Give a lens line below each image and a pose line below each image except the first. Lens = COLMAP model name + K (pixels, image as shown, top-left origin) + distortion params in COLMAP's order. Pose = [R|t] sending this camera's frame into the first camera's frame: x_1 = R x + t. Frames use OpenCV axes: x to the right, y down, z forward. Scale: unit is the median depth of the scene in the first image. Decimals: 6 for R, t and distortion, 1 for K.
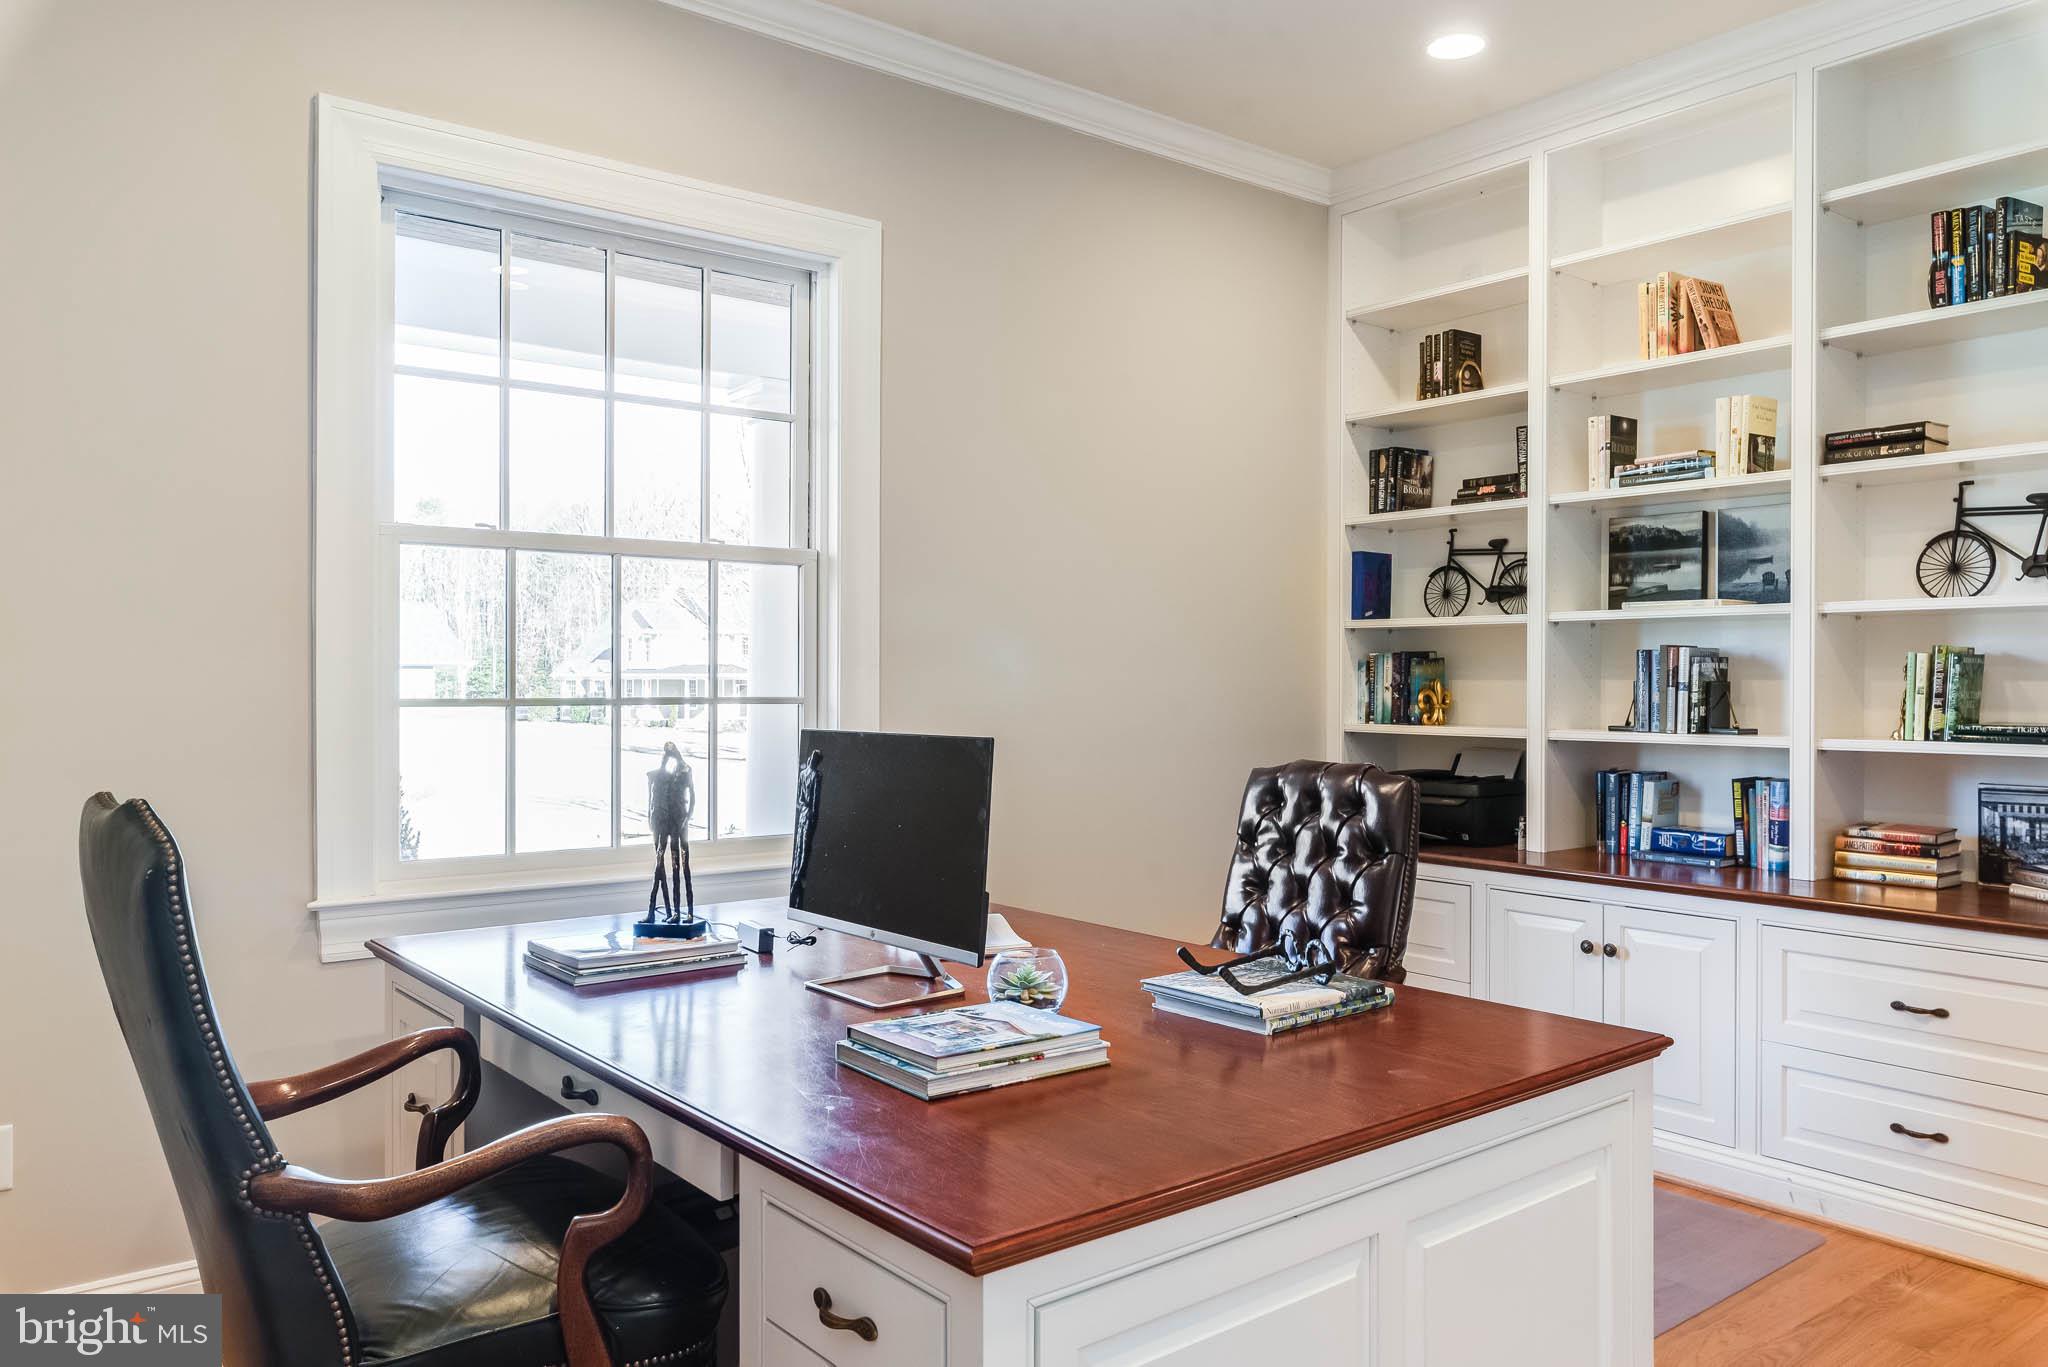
lens RADIAL K [[1458.3, 0, 1024.0], [0, 1458.3, 684.4], [0, 0, 1]] dist [-0.000910, 0.000342]
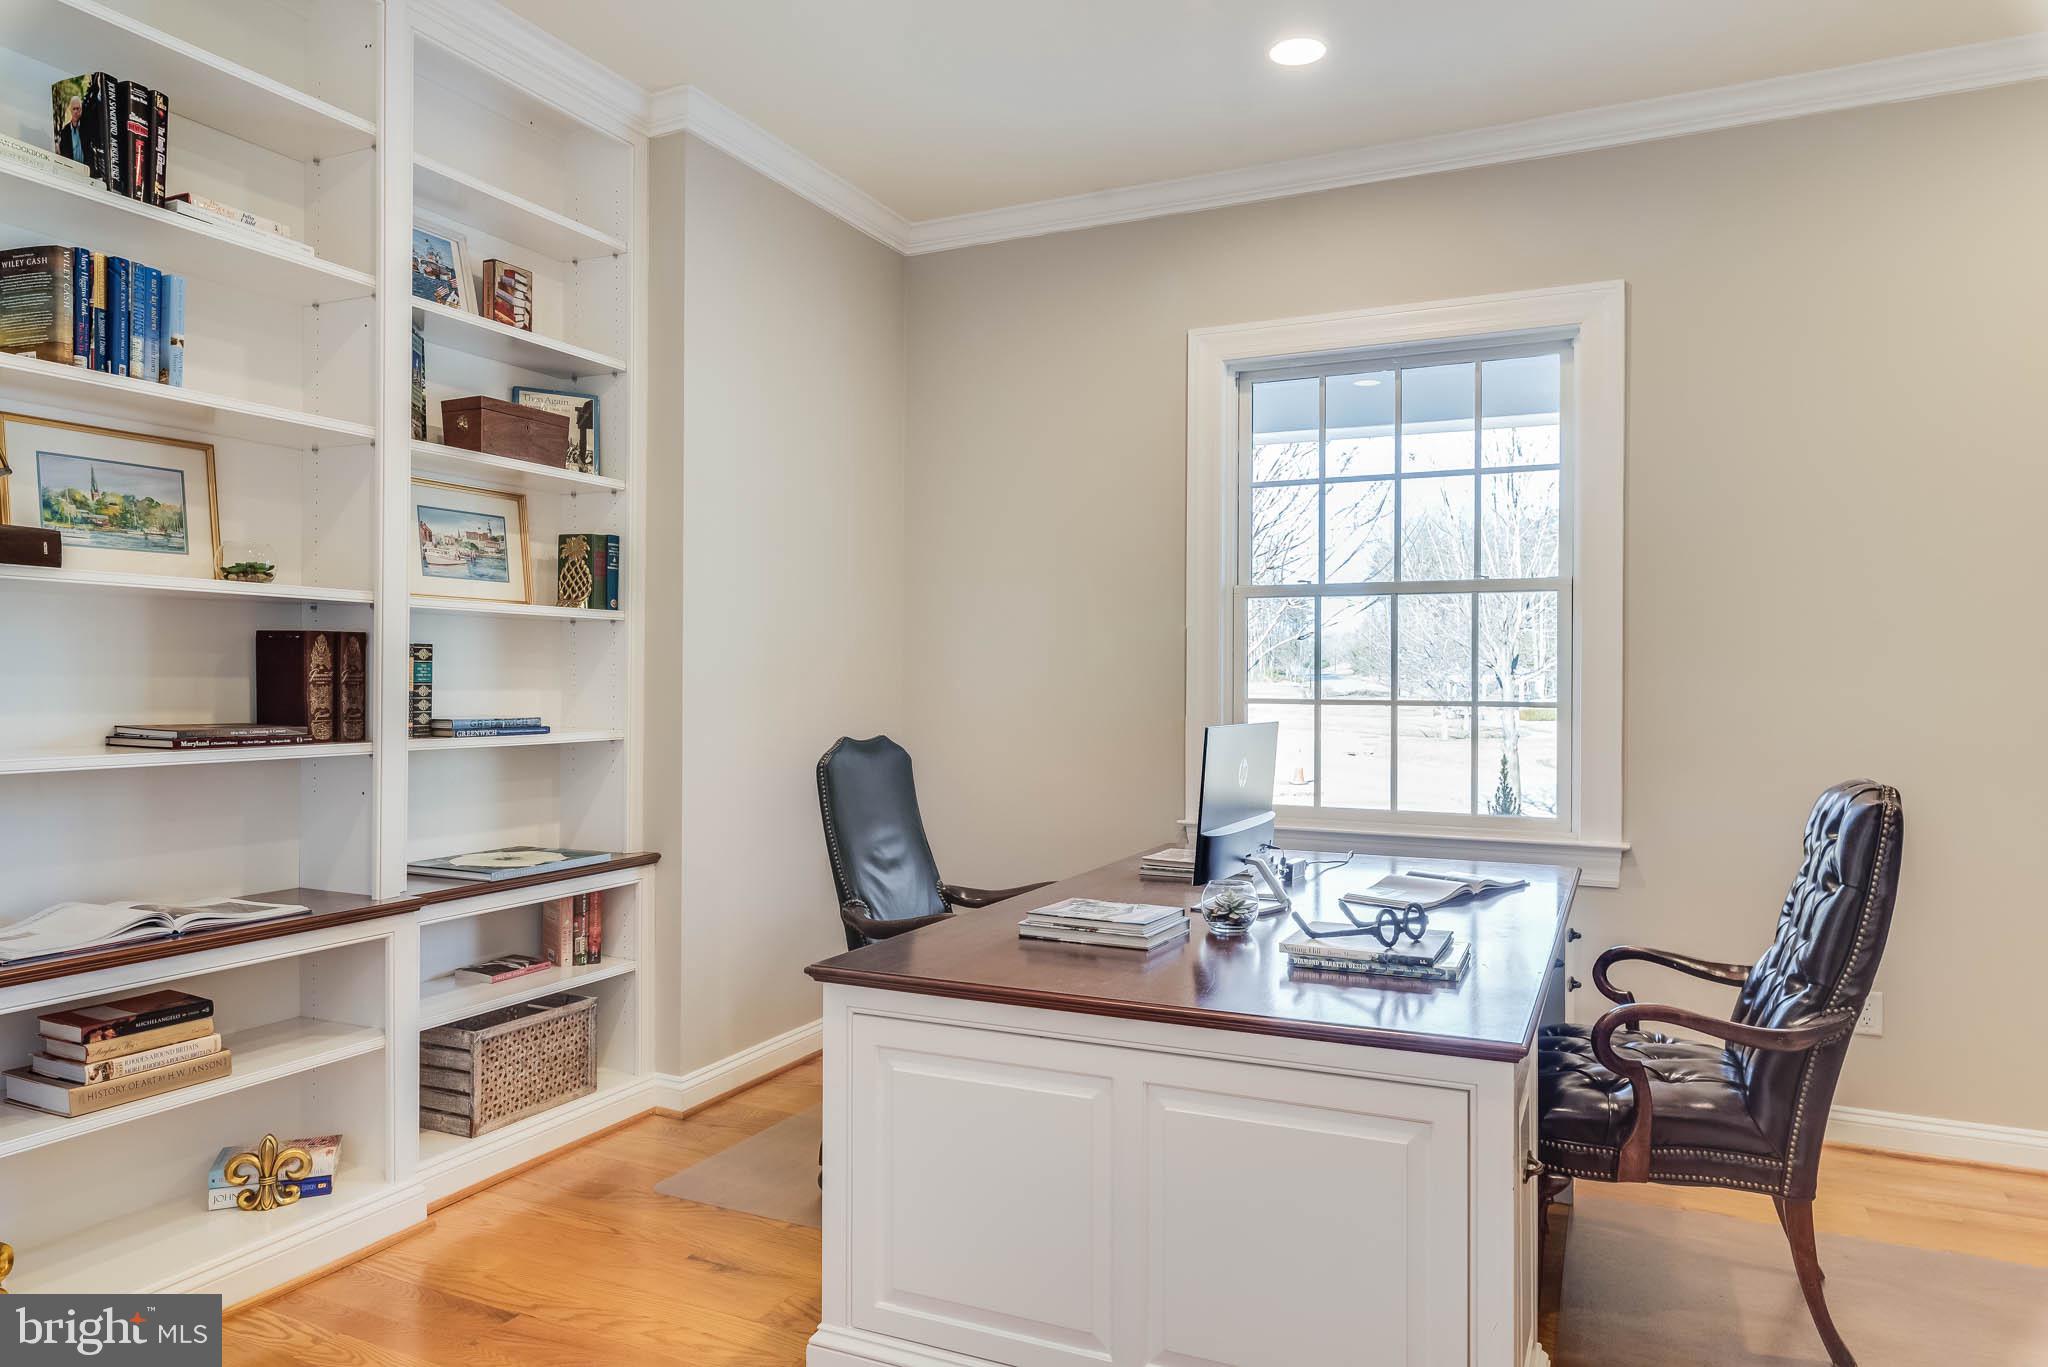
lens RADIAL K [[1261.9, 0, 1033.8], [0, 1261.9, 679.7], [0, 0, 1]] dist [0.002609, -0.002735]
pose [[0.444779, -0.000397, -0.895640, 0.674484], [-0.002507, 0.999995, -0.001689, -0.006161], [0.895637, 0.002997, 0.444775, 0.192614]]
